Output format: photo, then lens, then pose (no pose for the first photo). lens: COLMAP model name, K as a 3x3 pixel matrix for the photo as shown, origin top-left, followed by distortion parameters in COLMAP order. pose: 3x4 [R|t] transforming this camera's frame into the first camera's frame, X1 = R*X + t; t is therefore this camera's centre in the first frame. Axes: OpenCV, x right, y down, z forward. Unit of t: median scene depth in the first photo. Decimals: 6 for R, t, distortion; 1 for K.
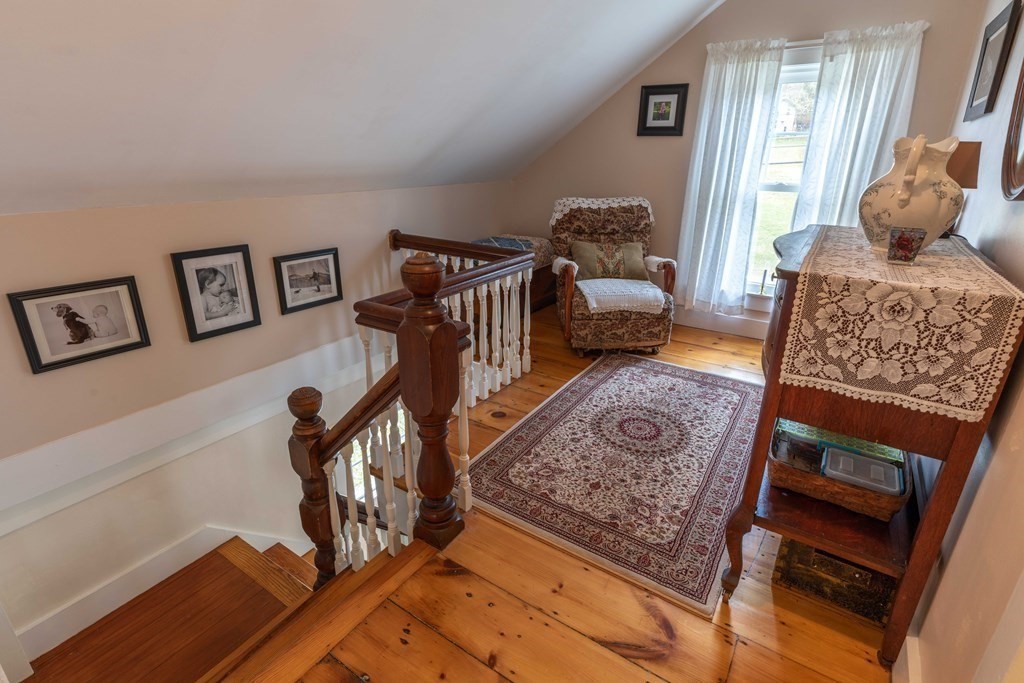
lens RADIAL K [[517.5, 0, 506.0], [0, 517.5, 343.6], [0, 0, 1]] dist [-0.001639, 0.000468]
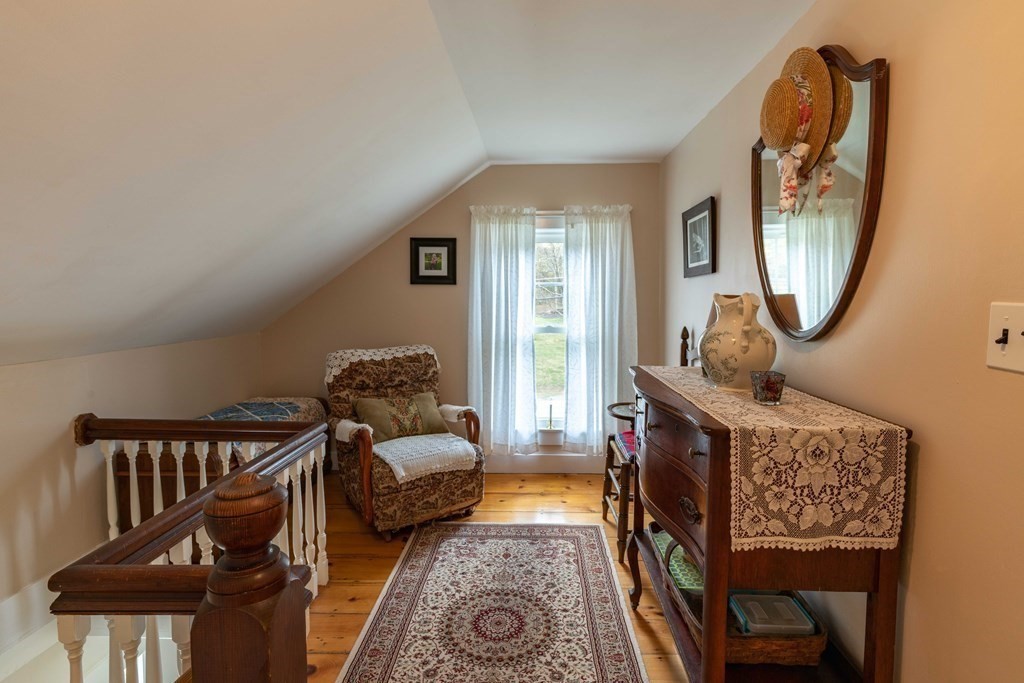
lens RADIAL K [[517.5, 0, 537.8], [0, 517.5, 318.4], [0, 0, 1]] dist [-0.001639, 0.000468]
pose [[0.833748, -0.031486, 0.551247, -0.110449], [0.196198, 0.950111, -0.242476, -0.073093], [-0.516112, 0.310318, 0.798331, 0.151733]]
